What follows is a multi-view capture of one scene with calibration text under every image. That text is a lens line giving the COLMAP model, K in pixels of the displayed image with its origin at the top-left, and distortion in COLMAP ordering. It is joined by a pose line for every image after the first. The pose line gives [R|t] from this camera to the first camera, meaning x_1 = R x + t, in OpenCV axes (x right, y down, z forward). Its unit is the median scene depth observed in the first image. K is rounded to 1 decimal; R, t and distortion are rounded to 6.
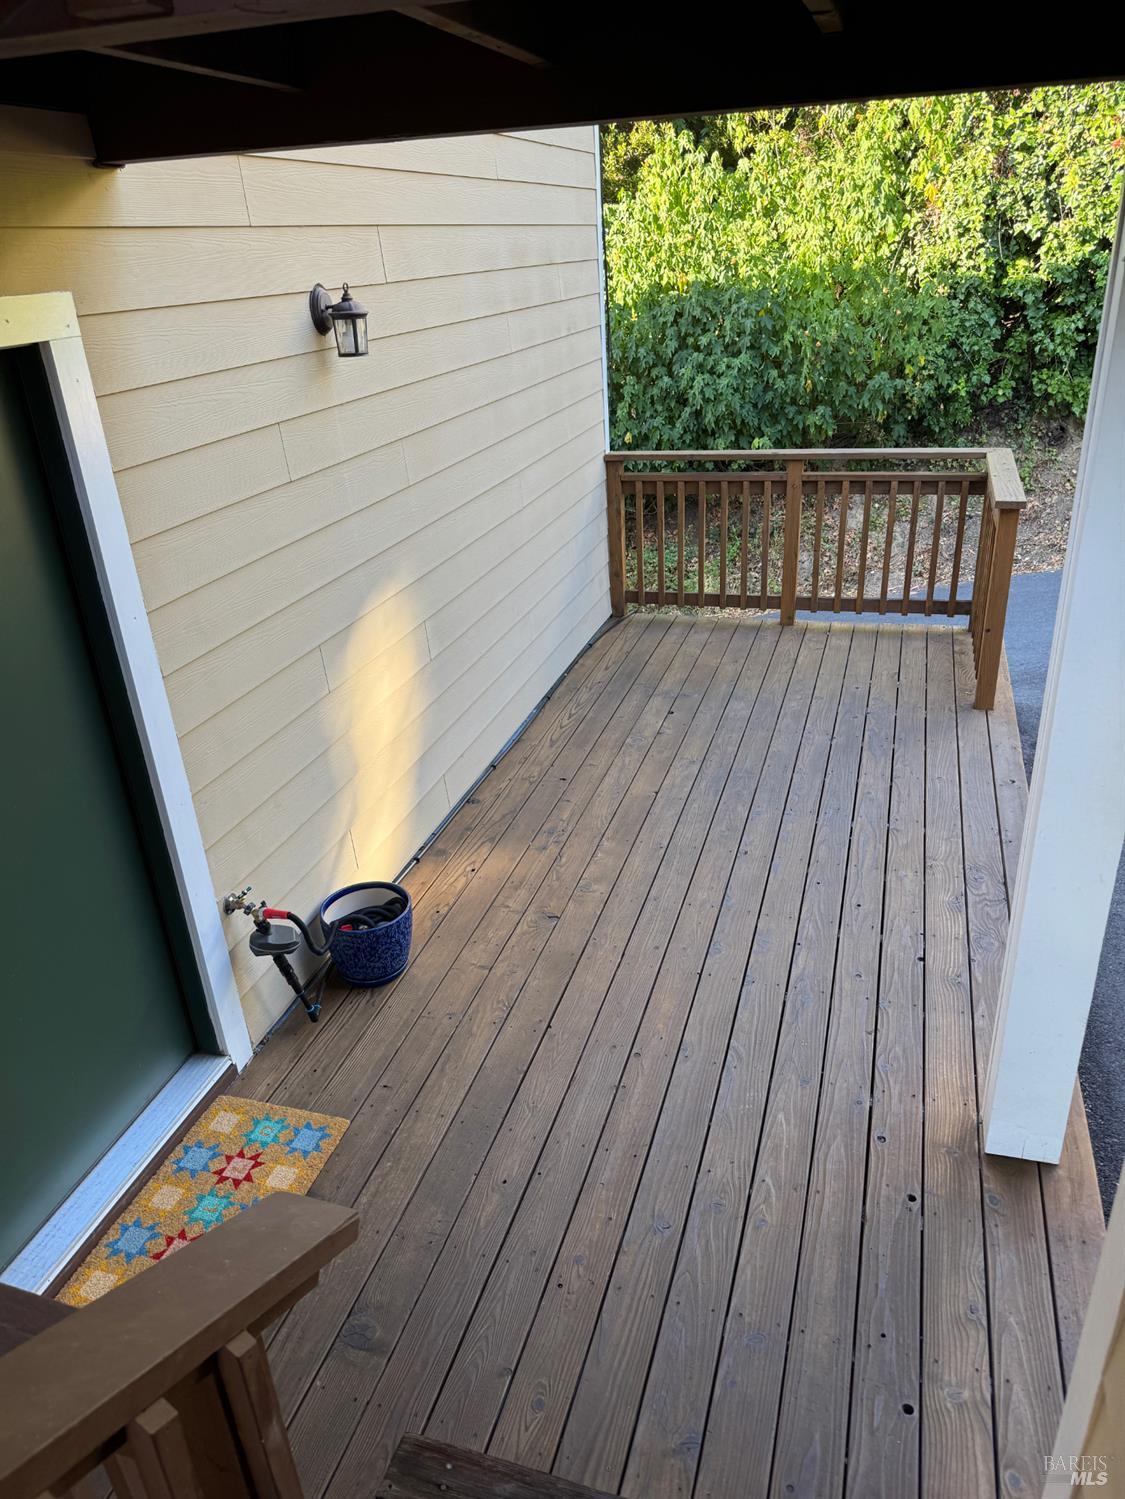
lens RADIAL K [[1057.6, 0, 562.5], [0, 1057.6, 749.5], [0, 0, 1]] dist [0.005505, -0.000551]
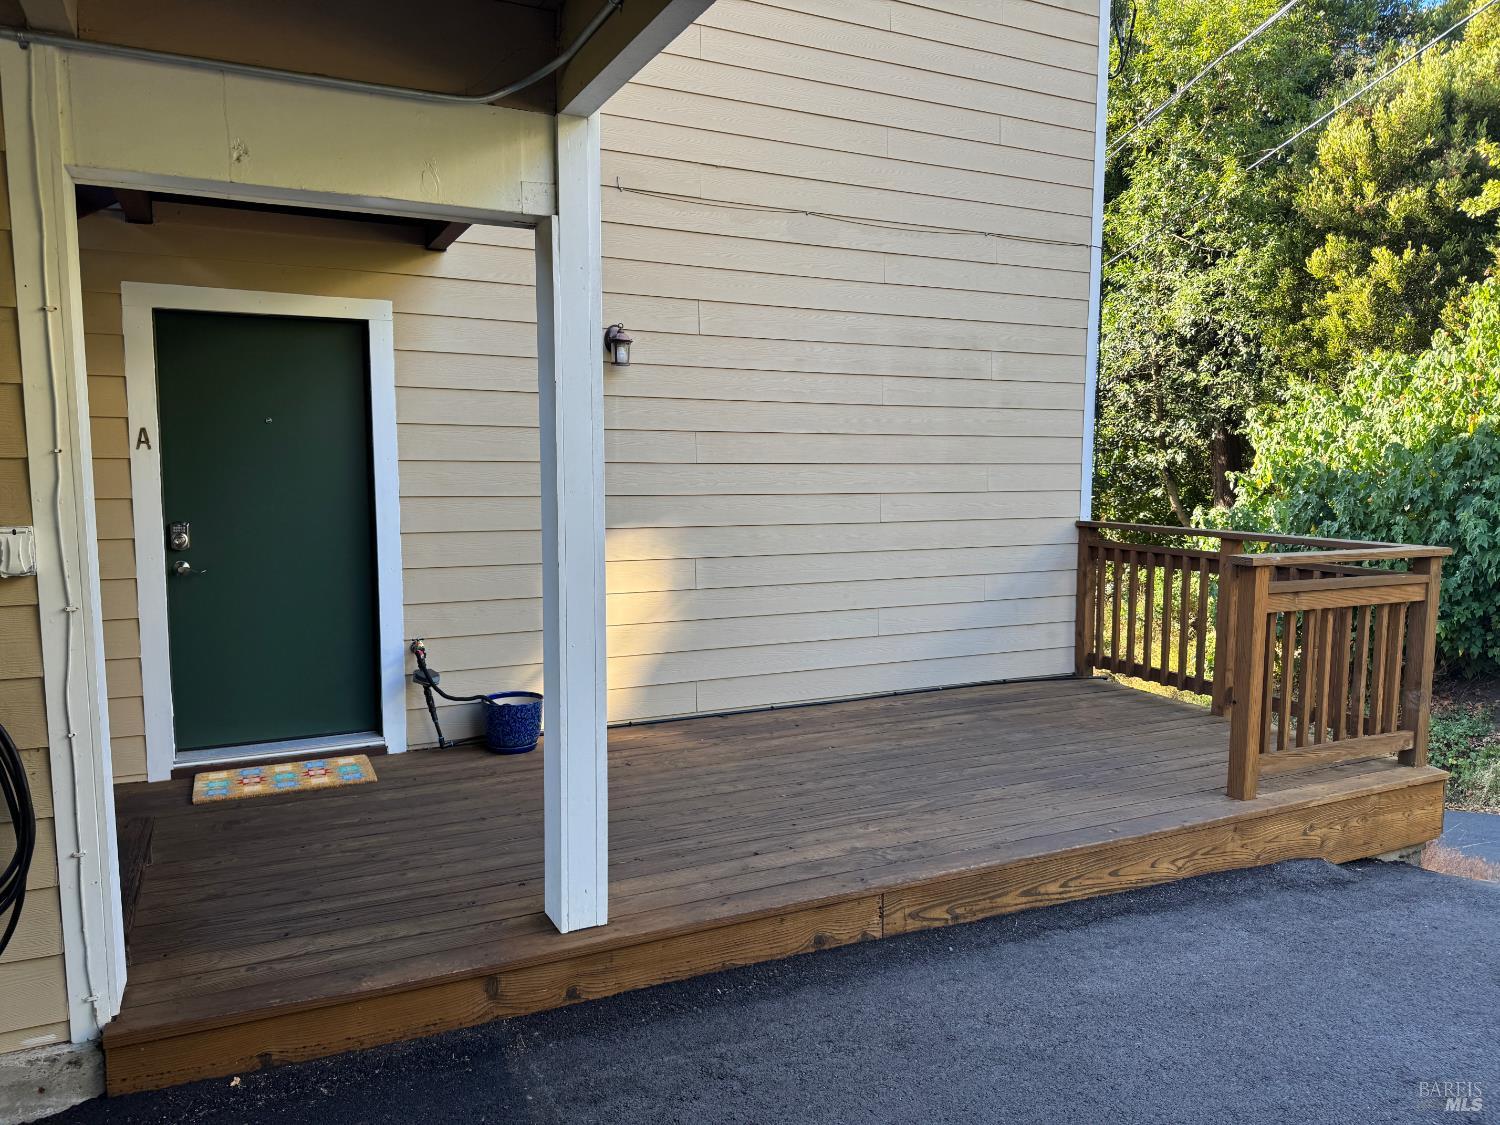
lens RADIAL K [[1058.3, 0, 772.8], [0, 1058.3, 559.8], [0, 0, 1]] dist [0.005505, -0.000551]
pose [[0.695798, 0.131636, -0.706072, 0.878476], [-0.349600, 0.920818, -0.172842, 0.079047], [0.627411, 0.367106, 0.686723, 0.111604]]
